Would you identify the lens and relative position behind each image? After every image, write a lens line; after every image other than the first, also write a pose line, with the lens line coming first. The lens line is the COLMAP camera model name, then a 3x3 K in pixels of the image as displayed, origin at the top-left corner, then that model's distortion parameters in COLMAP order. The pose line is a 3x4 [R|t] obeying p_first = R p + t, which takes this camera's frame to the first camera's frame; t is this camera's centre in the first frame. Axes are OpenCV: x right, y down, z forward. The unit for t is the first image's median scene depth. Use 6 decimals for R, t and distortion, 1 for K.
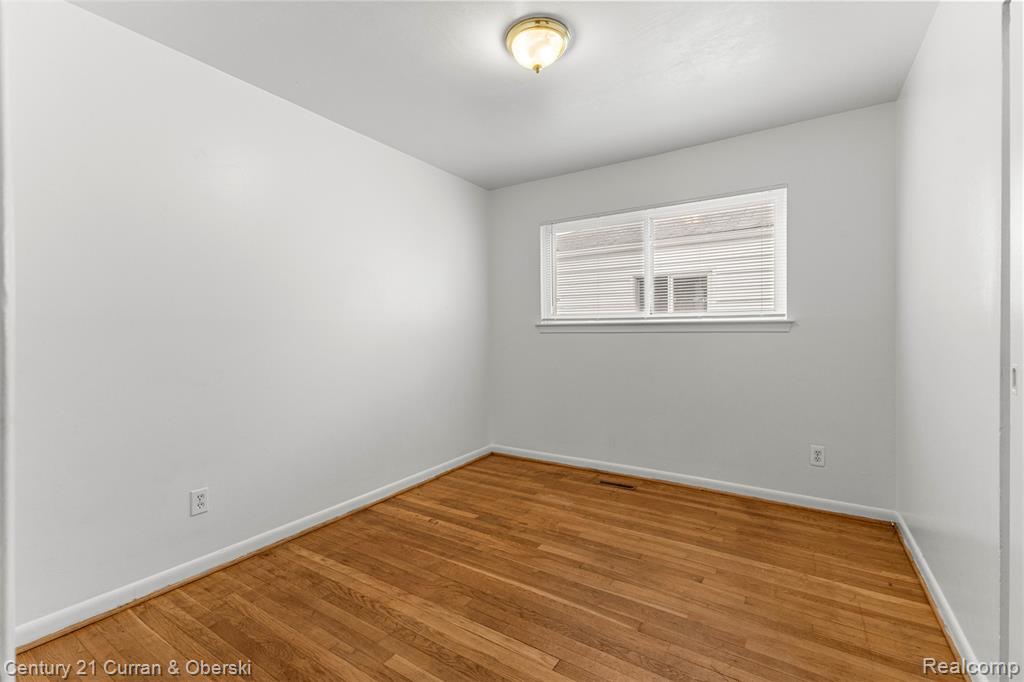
lens RADIAL K [[441.5, 0, 511.2], [0, 441.5, 336.0], [0, 0, 1]] dist [0.005345, 0.000302]
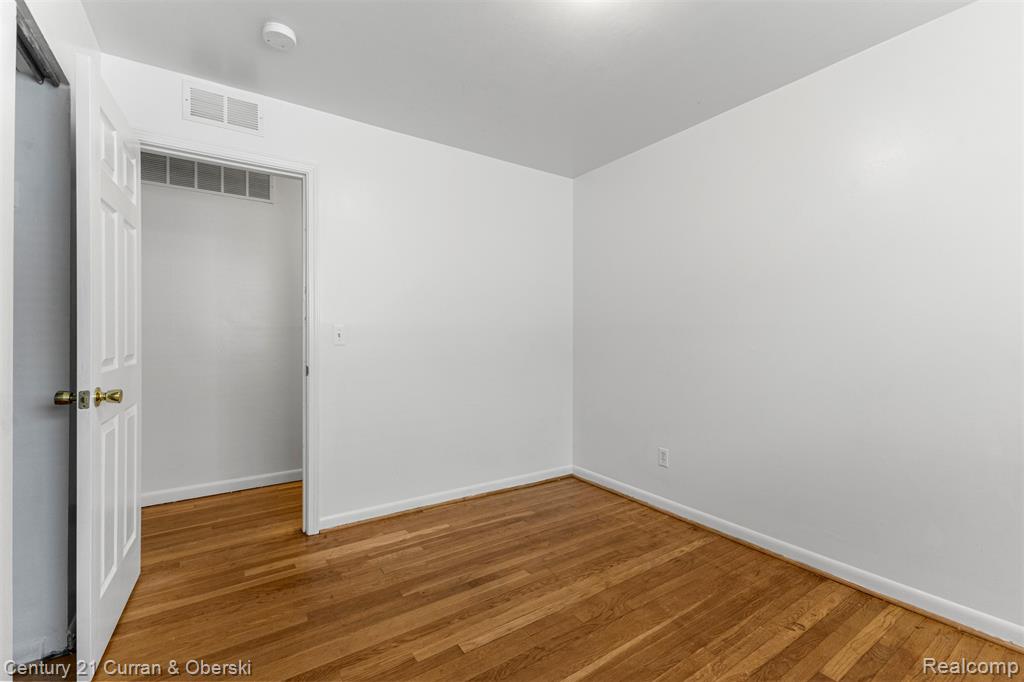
lens RADIAL K [[441.5, 0, 511.8], [0, 441.5, 334.5], [0, 0, 1]] dist [0.005345, 0.000302]
pose [[-0.398164, 0.002357, -0.917311, 0.742485], [-0.009889, 0.999928, 0.006861, -0.012264], [0.917261, 0.011803, -0.398112, 1.108215]]
